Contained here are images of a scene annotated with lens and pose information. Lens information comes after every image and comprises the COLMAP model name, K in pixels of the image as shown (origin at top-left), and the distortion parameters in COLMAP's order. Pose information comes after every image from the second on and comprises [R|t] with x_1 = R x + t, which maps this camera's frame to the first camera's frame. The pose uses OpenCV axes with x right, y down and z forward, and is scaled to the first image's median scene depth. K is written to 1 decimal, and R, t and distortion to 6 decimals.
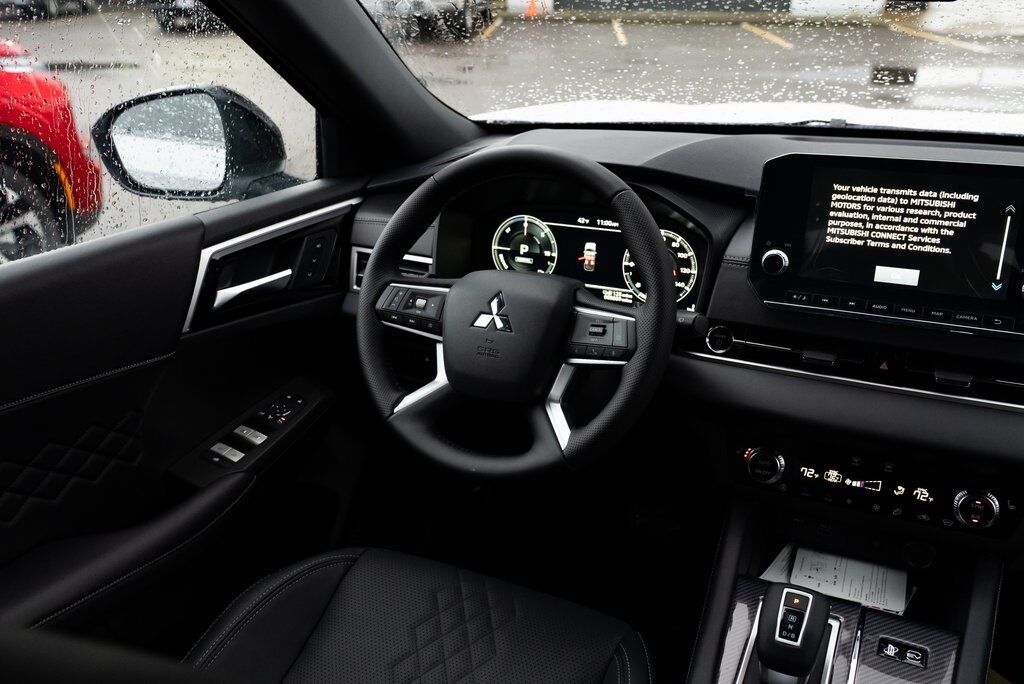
lens RADIAL K [[885.2, 0, 507.7], [0, 885.2, 343.1], [0, 0, 1]] dist [-0.013967, 0.025423]
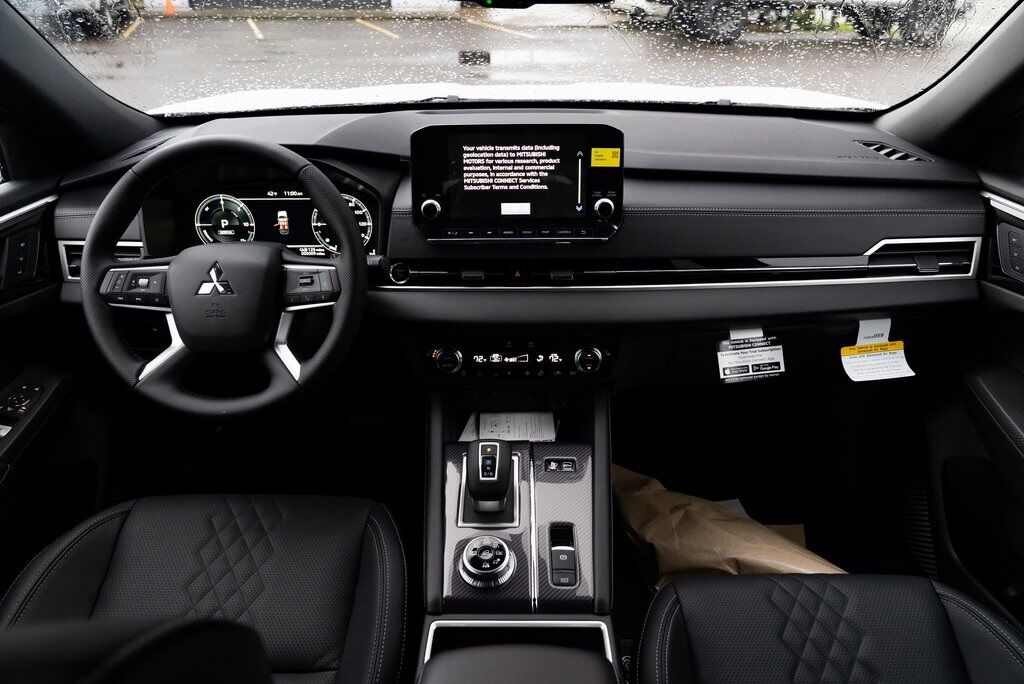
lens RADIAL K [[696.7, 0, 515.3], [0, 696.7, 343.7], [0, 0, 1]] dist [-0.036287, 0.021109]
pose [[0.899804, -0.192435, 0.391563, -0.029759], [0.155139, 0.979941, 0.125089, -0.004264], [-0.407781, -0.051809, 0.911609, -0.013908]]
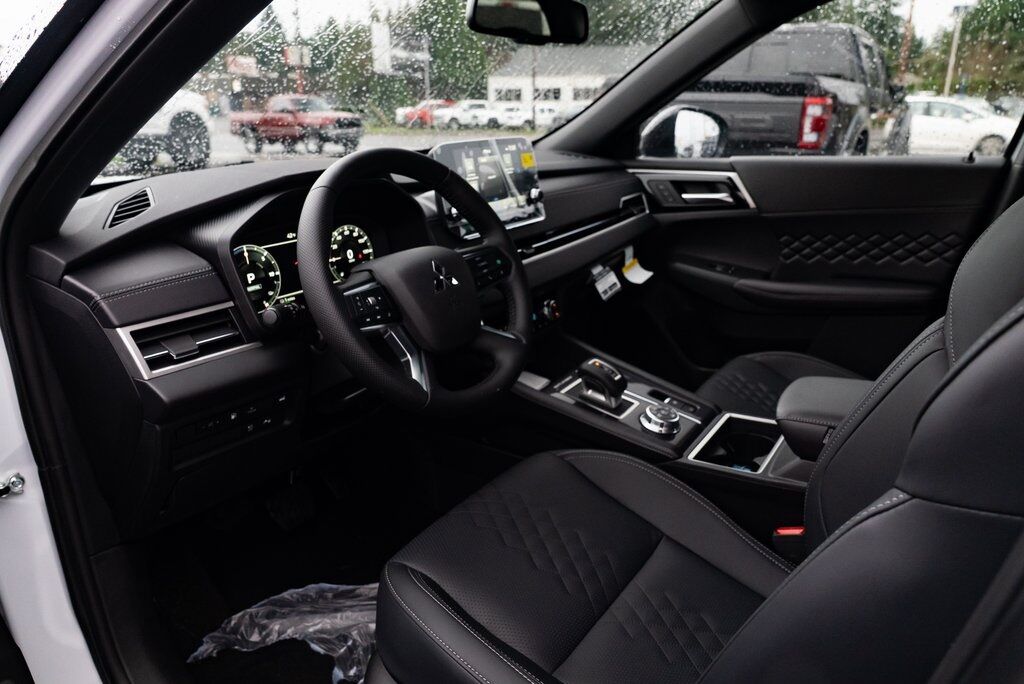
lens RADIAL K [[696.7, 0, 503.8], [0, 696.7, 343.8], [0, 0, 1]] dist [-0.036287, 0.021109]
pose [[0.143821, -0.298564, 0.943491, -0.856486], [0.403784, 0.888133, 0.219495, -0.113511], [-0.903479, 0.349399, 0.248287, 0.659431]]
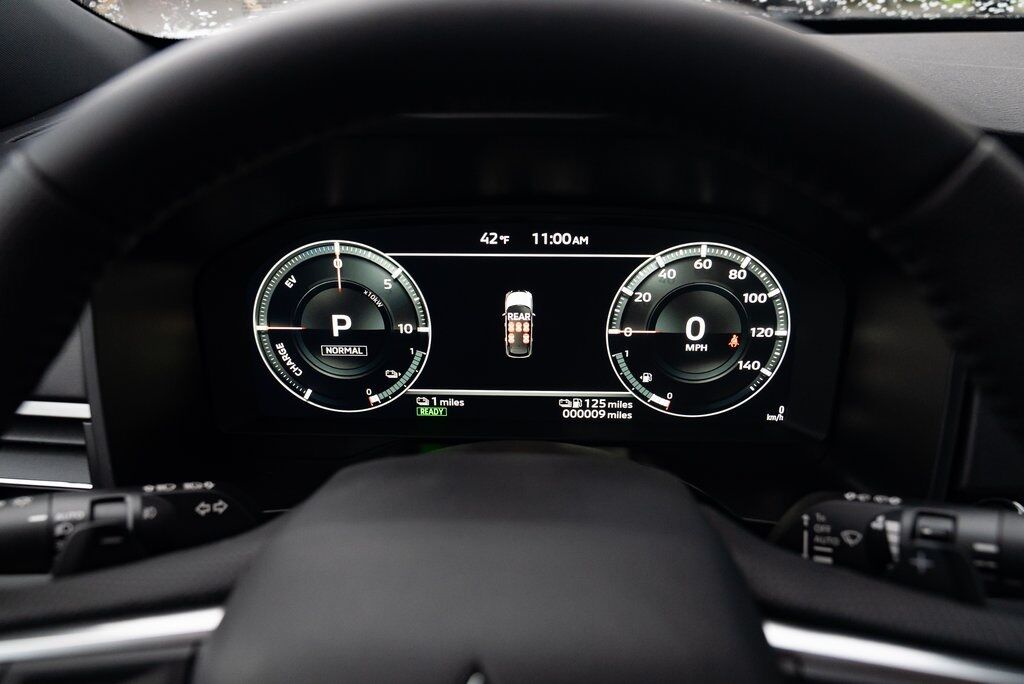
lens RADIAL K [[796.0, 0, 515.2], [0, 796.0, 341.6], [0, 0, 1]] dist [-0.027405, 0.029704]
pose [[0.912936, -0.168428, 0.371725, -0.051718], [0.147610, 0.985473, 0.083993, -0.137870], [-0.380471, -0.021810, 0.924536, 0.757059]]
